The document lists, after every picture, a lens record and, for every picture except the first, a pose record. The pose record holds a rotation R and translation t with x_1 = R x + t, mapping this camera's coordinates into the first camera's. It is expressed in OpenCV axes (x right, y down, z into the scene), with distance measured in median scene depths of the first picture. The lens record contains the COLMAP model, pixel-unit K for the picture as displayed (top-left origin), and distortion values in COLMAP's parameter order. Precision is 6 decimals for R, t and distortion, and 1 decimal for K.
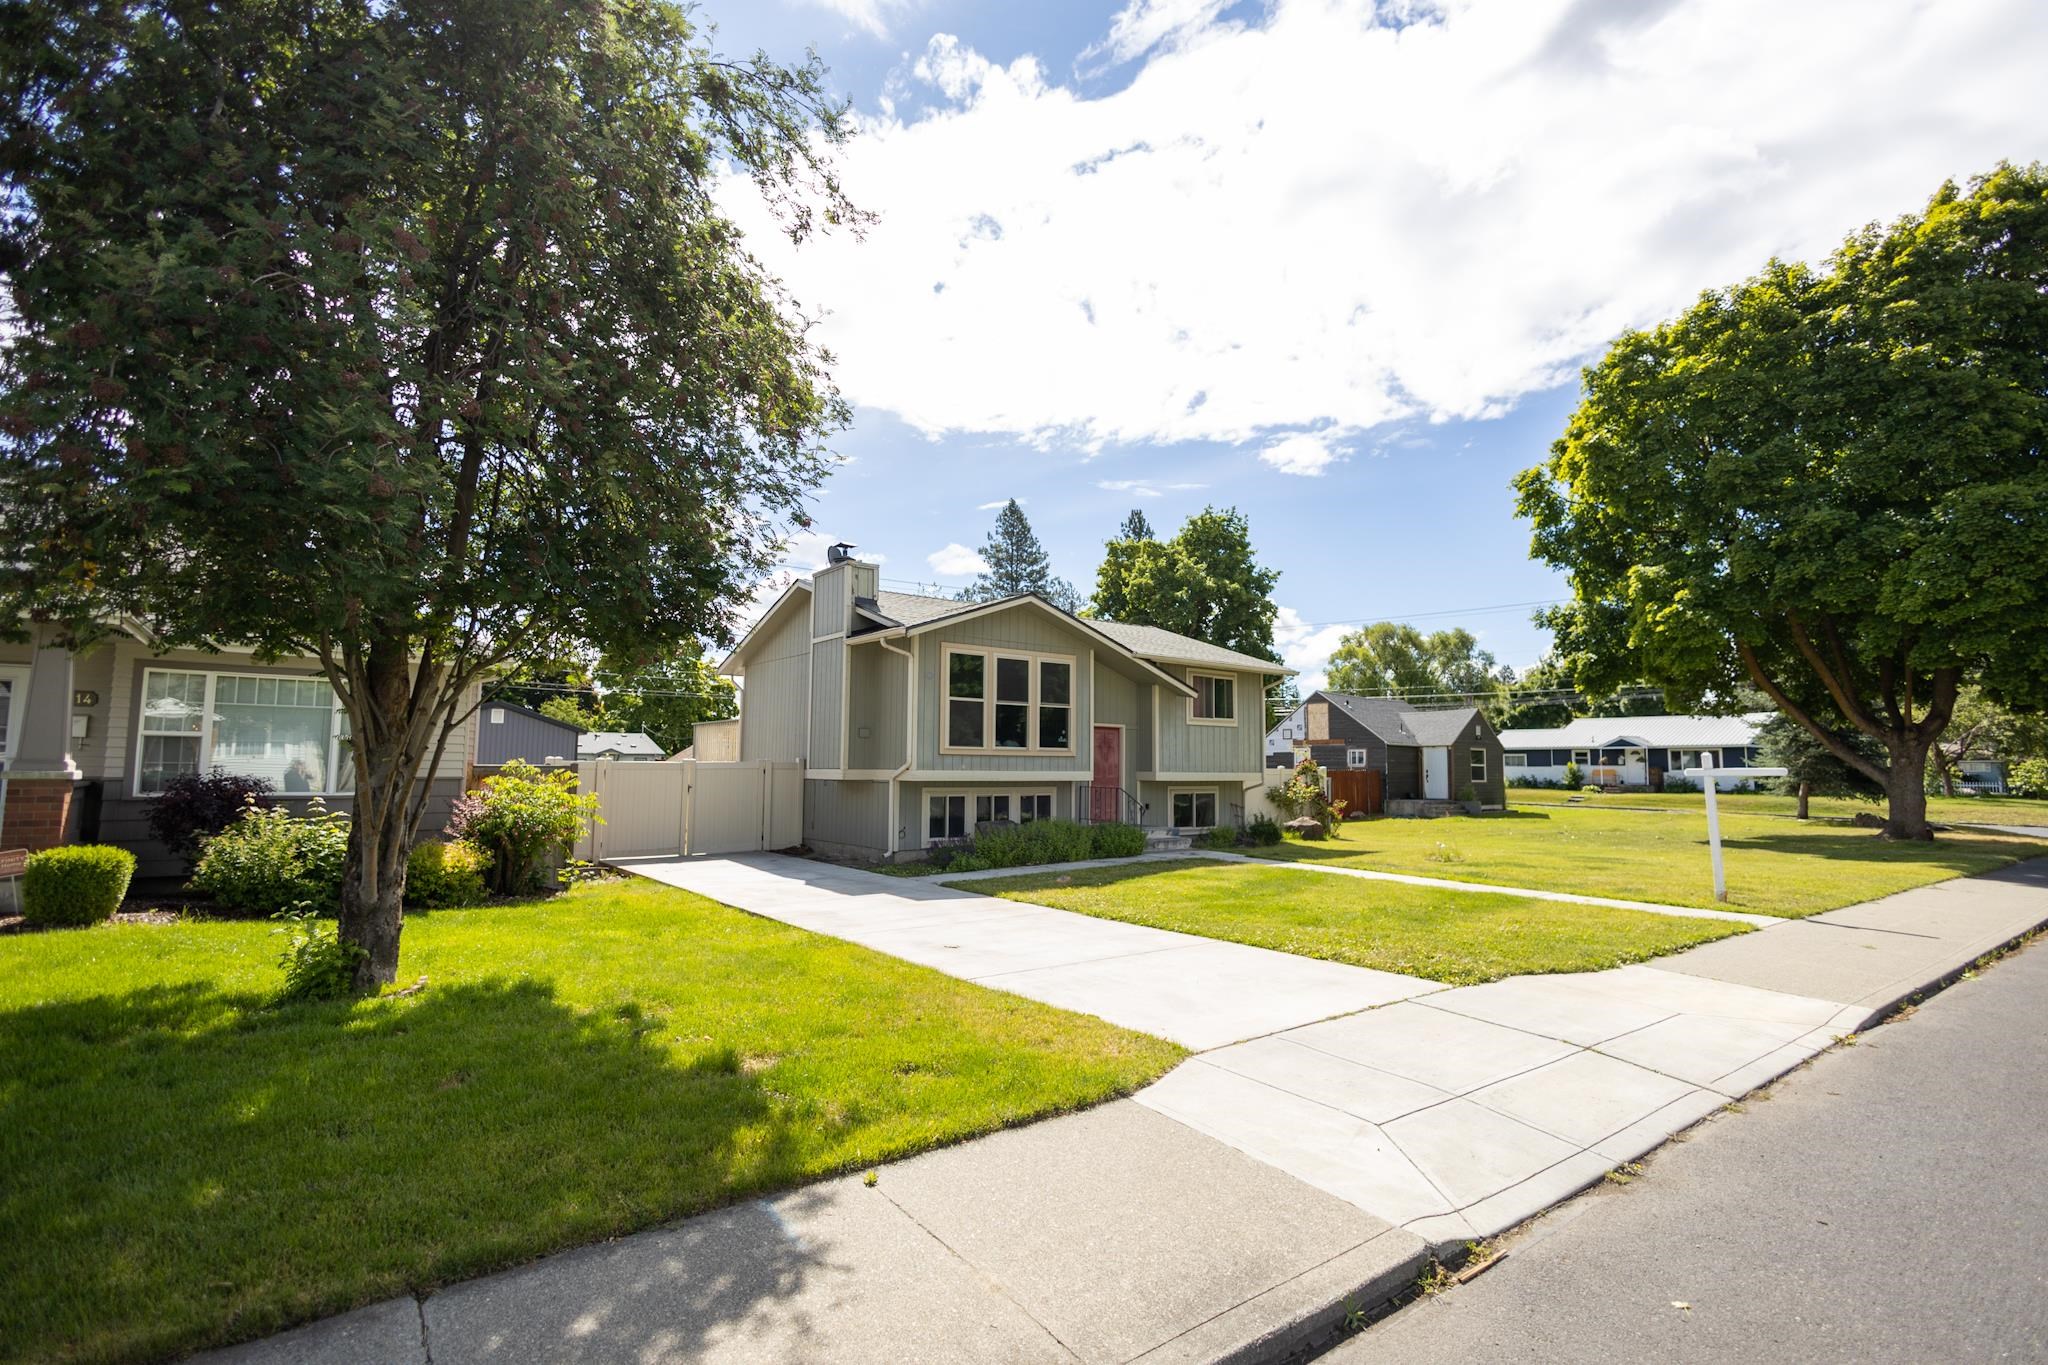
lens RADIAL K [[960.3, 0, 1048.7], [0, 960.3, 674.6], [0, 0, 1]] dist [0.000252, -0.000264]
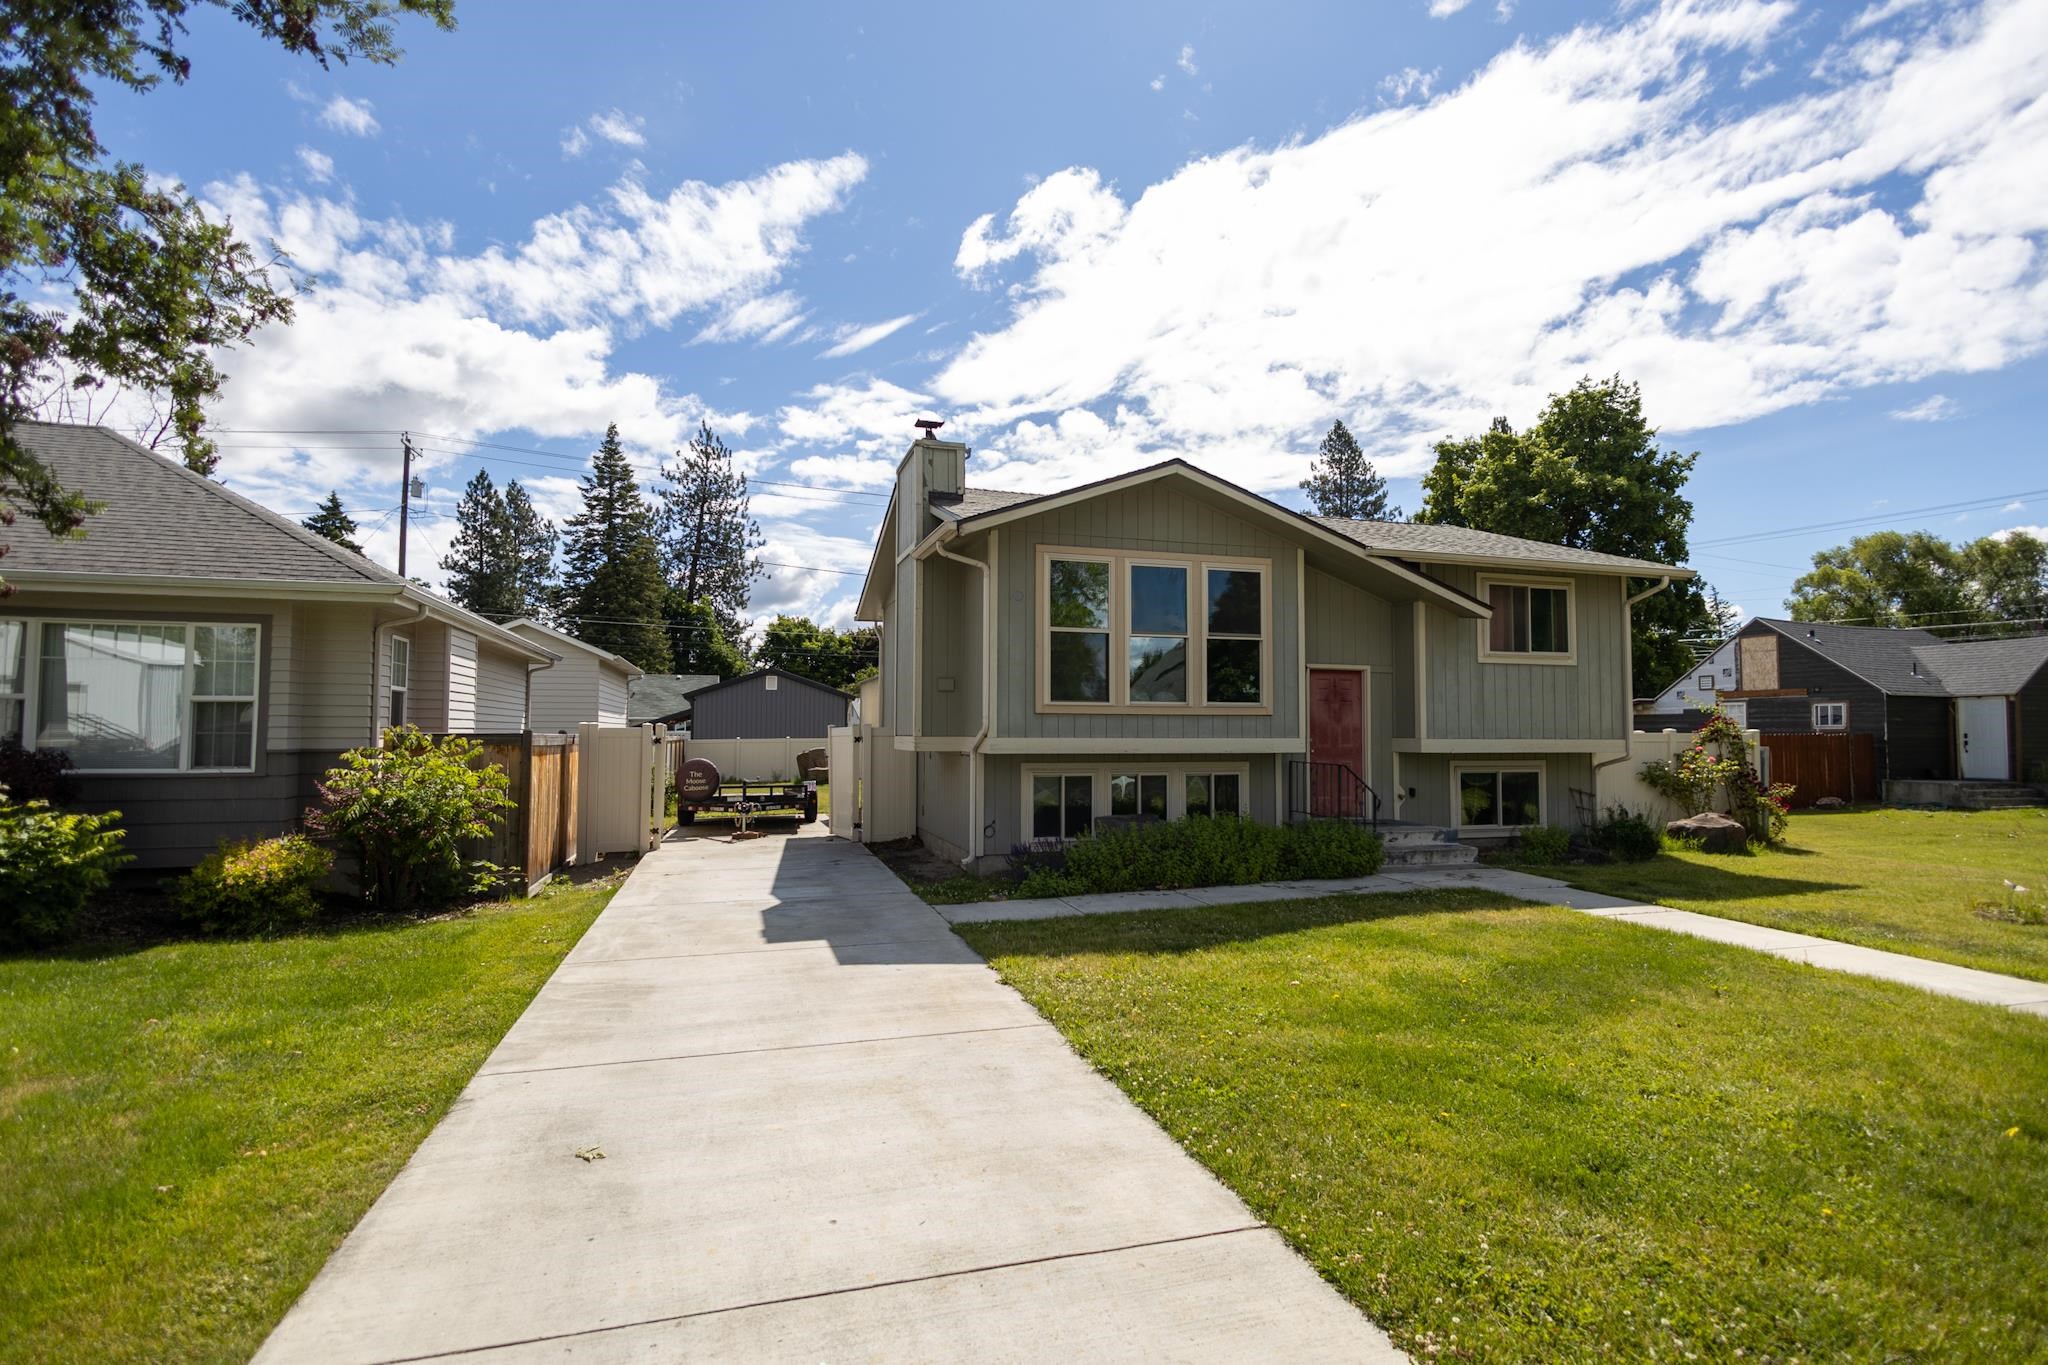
lens RADIAL K [[994.7, 0, 1024.0], [0, 994.7, 682.5], [0, 0, 1]] dist [0.002116, 0.000071]
pose [[0.928899, -0.023876, -0.369564, 0.061214], [0.040443, 0.998491, 0.037145, 0.016264], [0.368119, -0.049451, 0.928463, 0.164188]]
